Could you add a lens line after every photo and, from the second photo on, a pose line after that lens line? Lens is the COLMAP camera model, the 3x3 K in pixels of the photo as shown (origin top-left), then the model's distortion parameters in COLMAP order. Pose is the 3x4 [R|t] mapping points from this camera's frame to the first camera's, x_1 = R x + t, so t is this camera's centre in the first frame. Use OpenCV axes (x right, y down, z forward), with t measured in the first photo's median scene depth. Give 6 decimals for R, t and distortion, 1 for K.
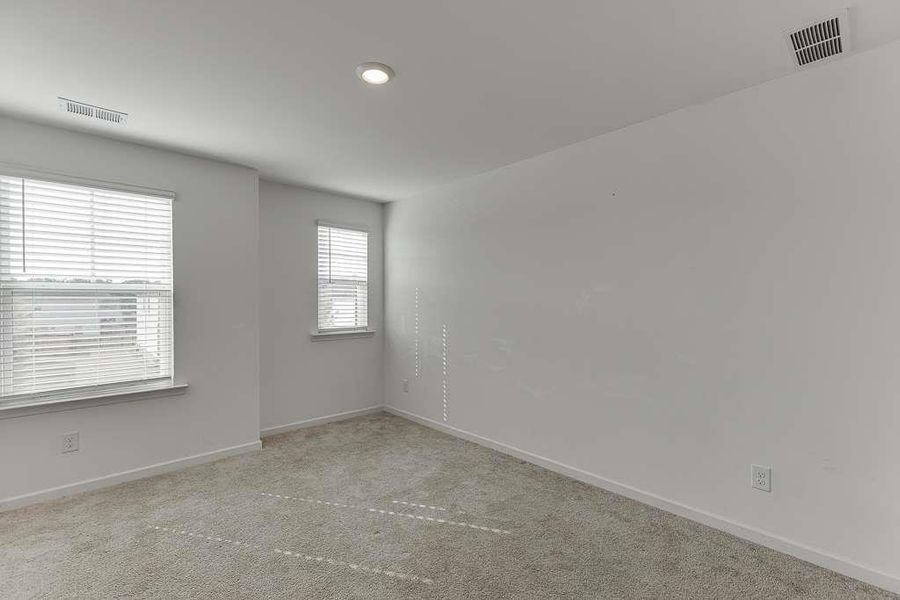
lens RADIAL K [[401.5, 0, 455.0], [0, 401.5, 301.8], [0, 0, 1]] dist [0.005934, 0.000085]
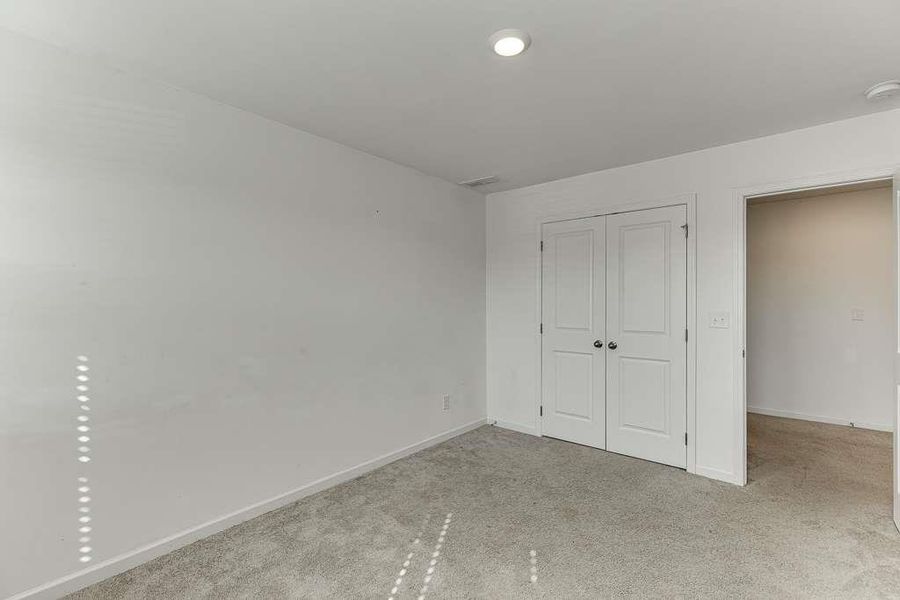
lens RADIAL K [[403.3, 0, 451.0], [0, 403.3, 303.2], [0, 0, 1]] dist [-0.000156, -0.000253]
pose [[-0.111284, -0.001268, 0.993788, -0.540162], [0.007677, 0.999968, 0.002136, -0.001401], [-0.993759, 0.007867, -0.111271, 0.630929]]
